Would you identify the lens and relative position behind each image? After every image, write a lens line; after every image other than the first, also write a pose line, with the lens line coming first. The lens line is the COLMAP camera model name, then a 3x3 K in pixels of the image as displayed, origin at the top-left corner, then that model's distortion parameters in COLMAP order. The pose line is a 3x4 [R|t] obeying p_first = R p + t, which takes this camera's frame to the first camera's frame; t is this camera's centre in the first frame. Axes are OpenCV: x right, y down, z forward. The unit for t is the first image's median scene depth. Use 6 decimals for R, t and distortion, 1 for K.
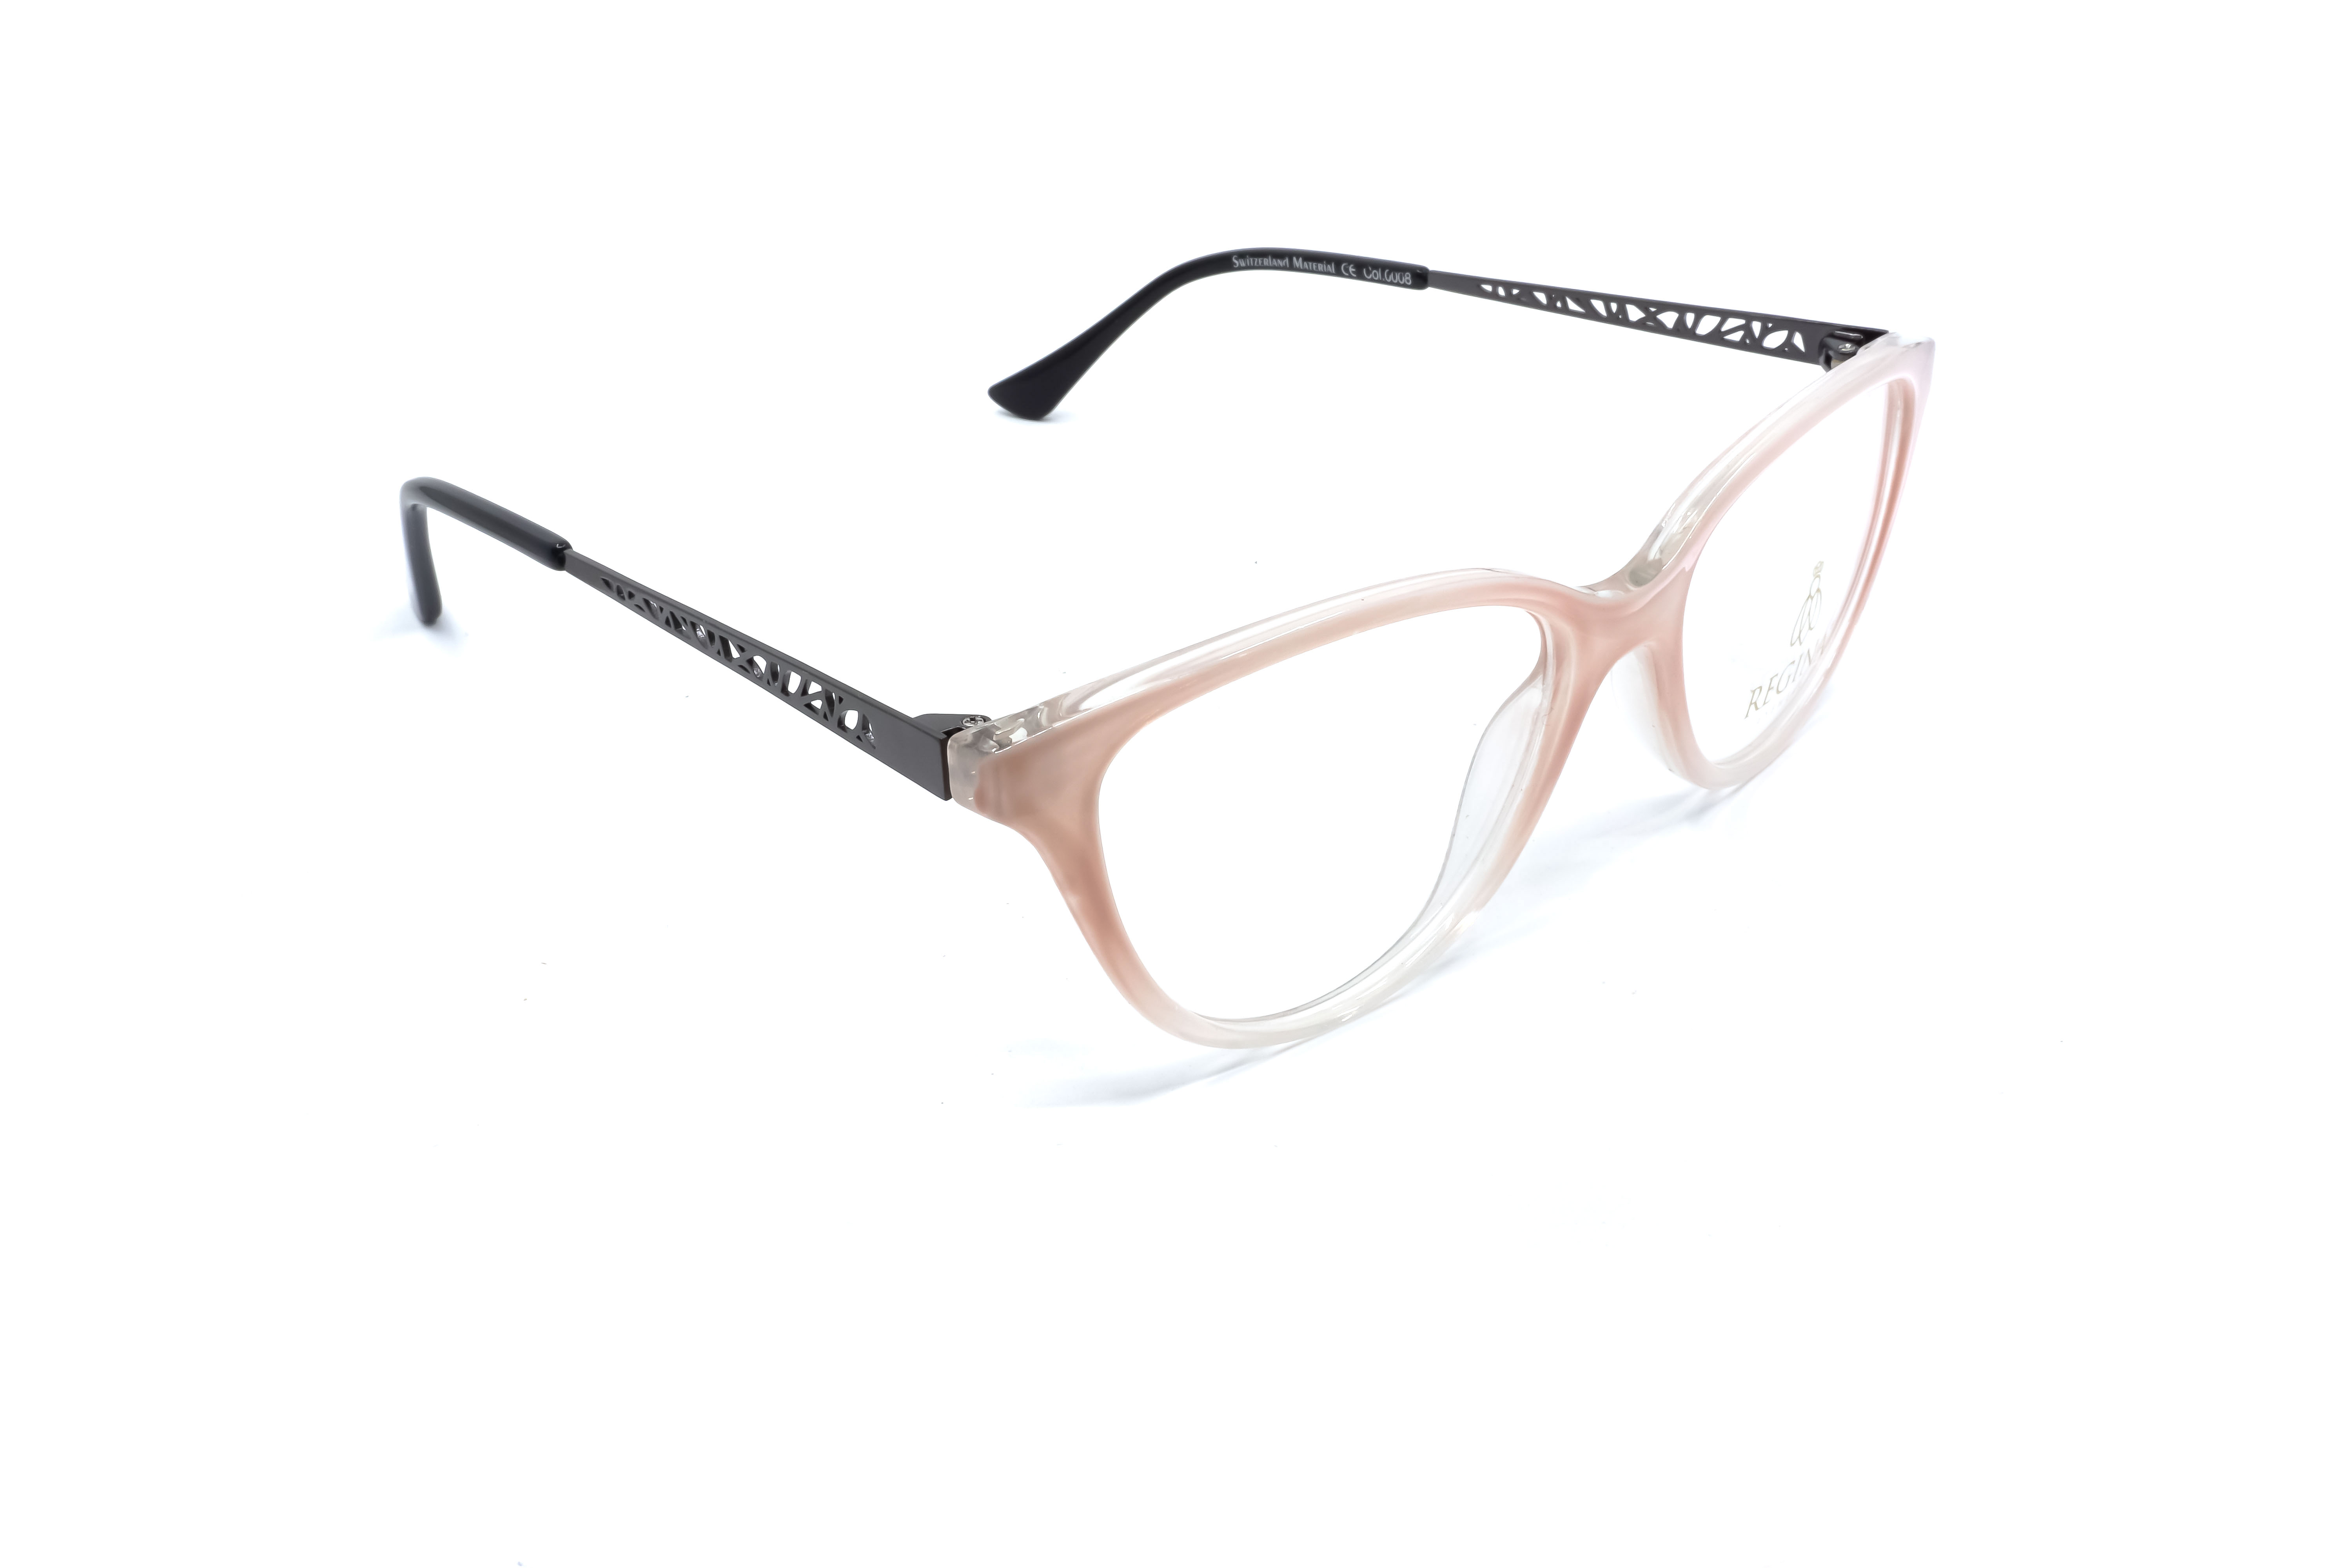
lens RADIAL K [[2263.2, 0, 1176.0], [0, 2263.2, 784.0], [0, 0, 1]] dist [-0.045789, 0.014539]
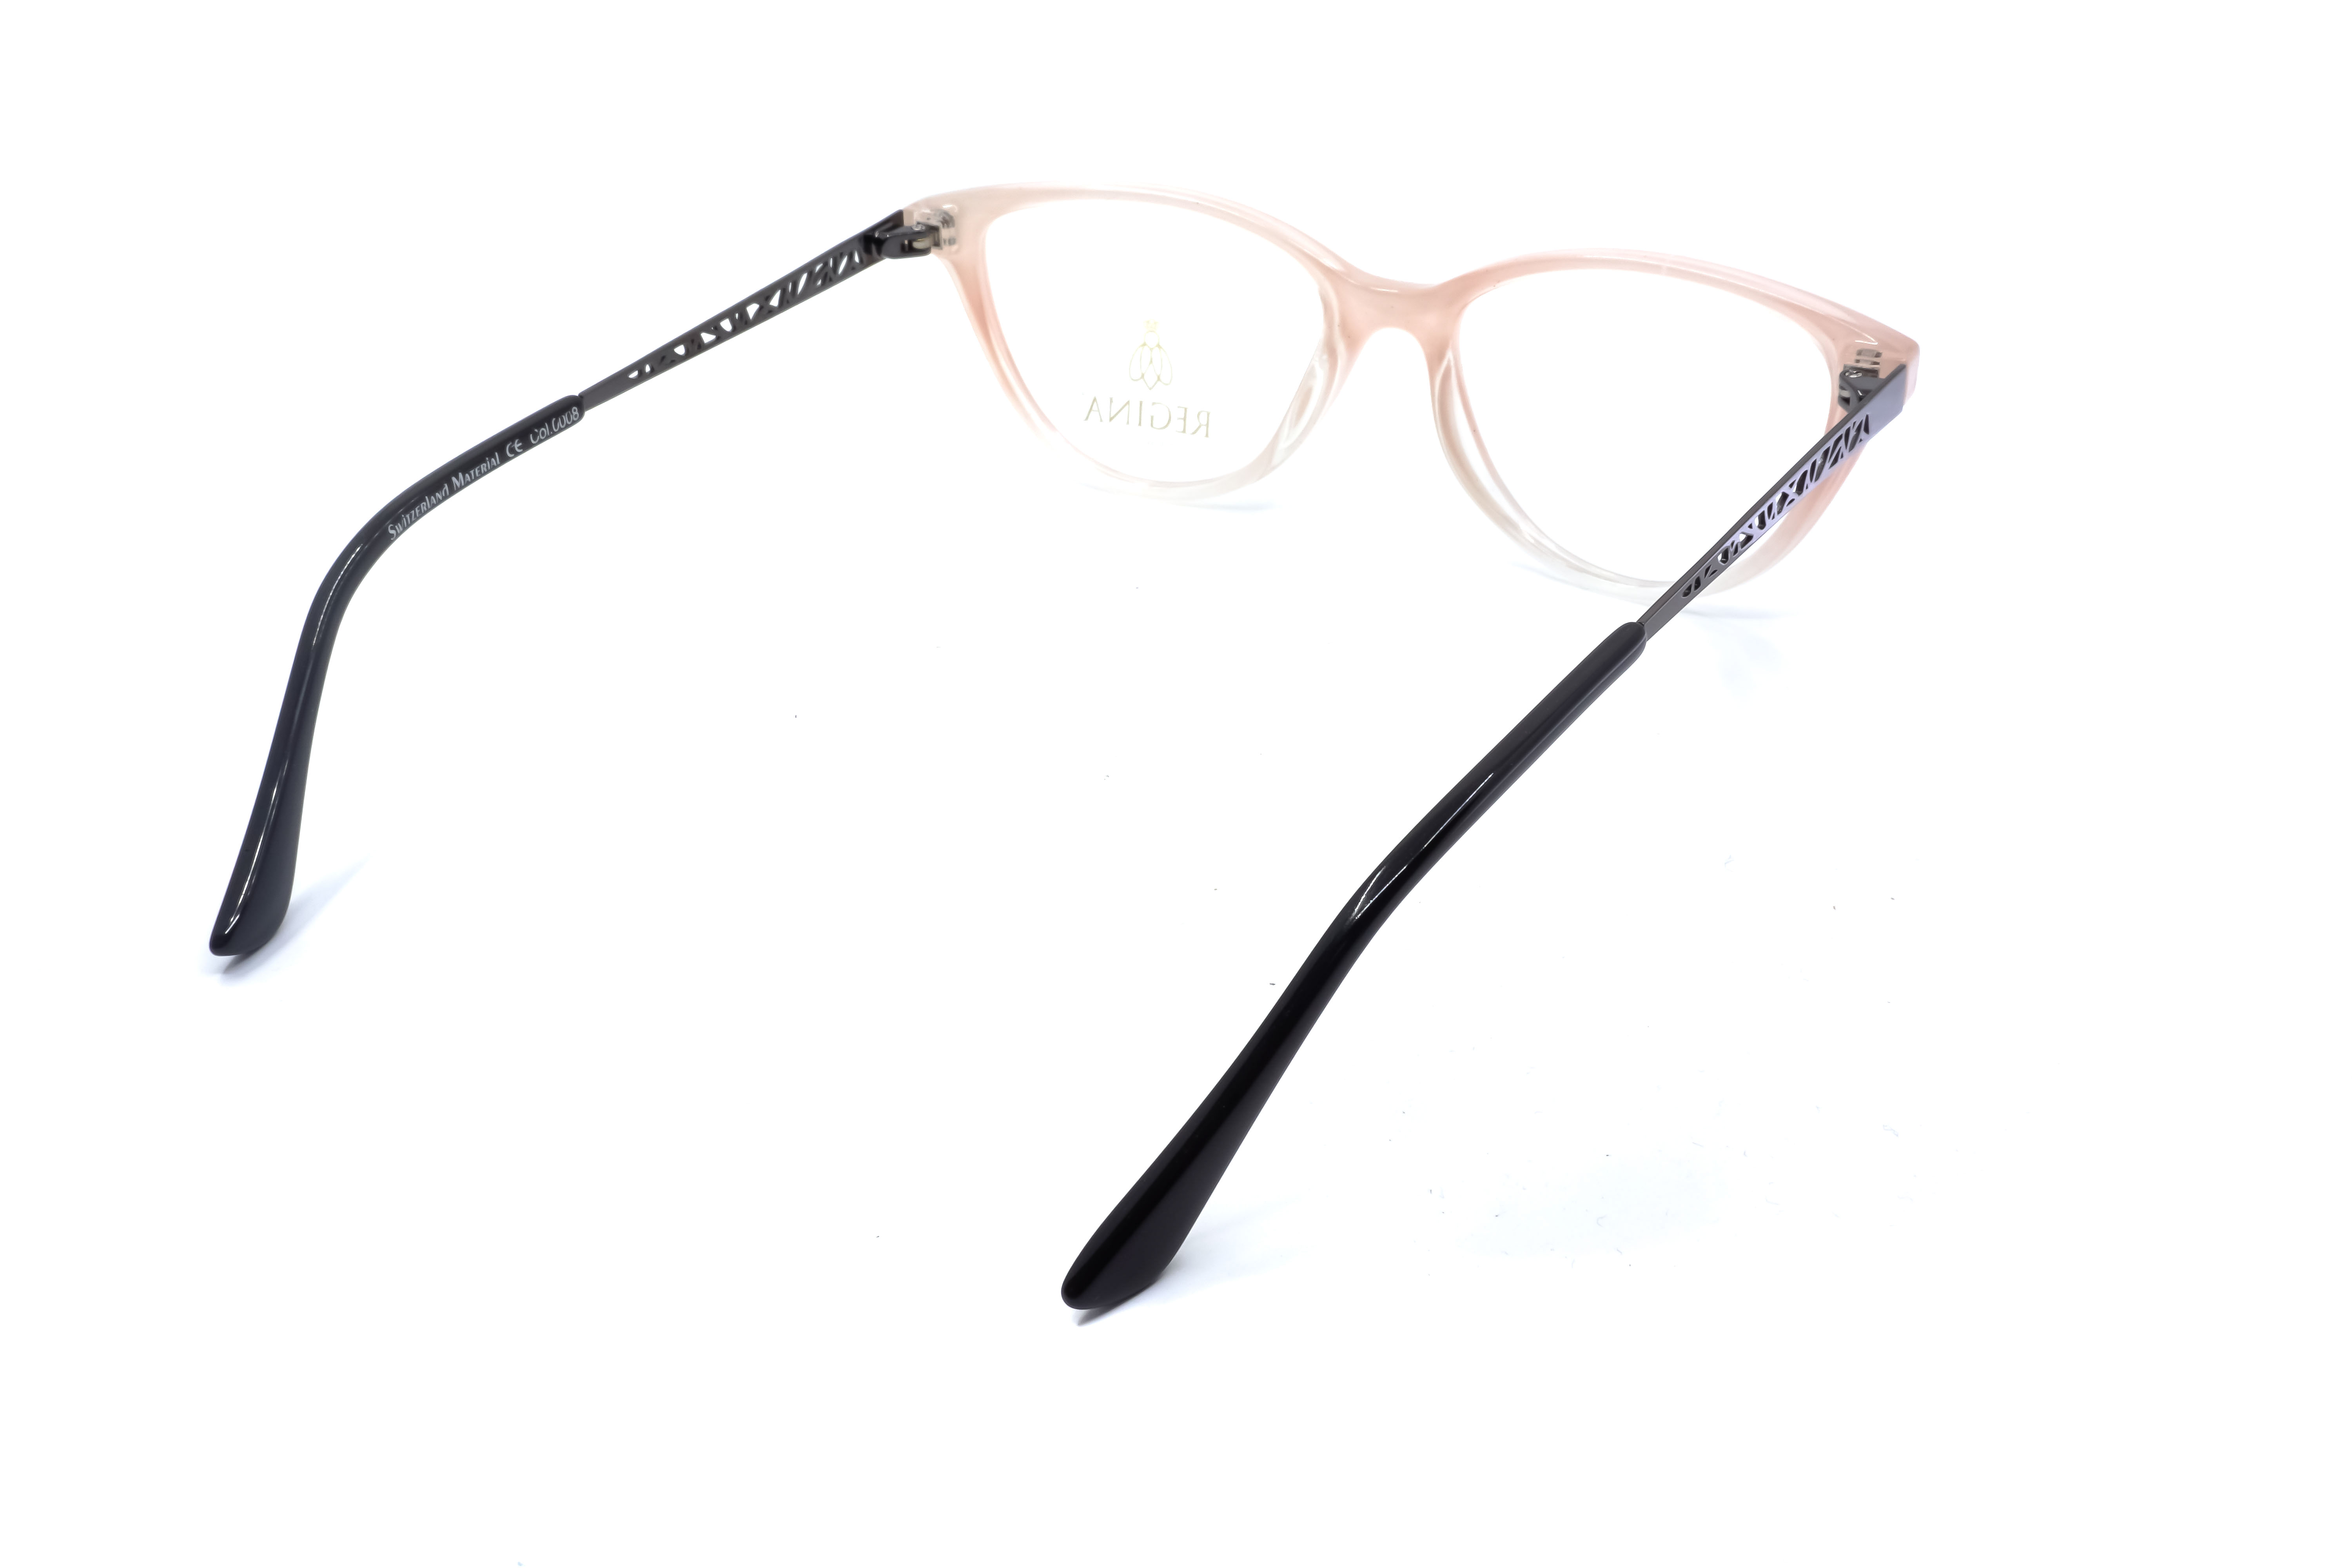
lens RADIAL K [[2263.2, 0, 1176.0], [0, 2263.2, 784.0], [0, 0, 1]] dist [-0.045789, 0.014539]
pose [[-0.281732, -0.448204, 0.848375, -0.826162], [0.474264, 0.703577, 0.529201, -0.508961], [-0.834087, 0.551447, 0.014347, 0.933572]]
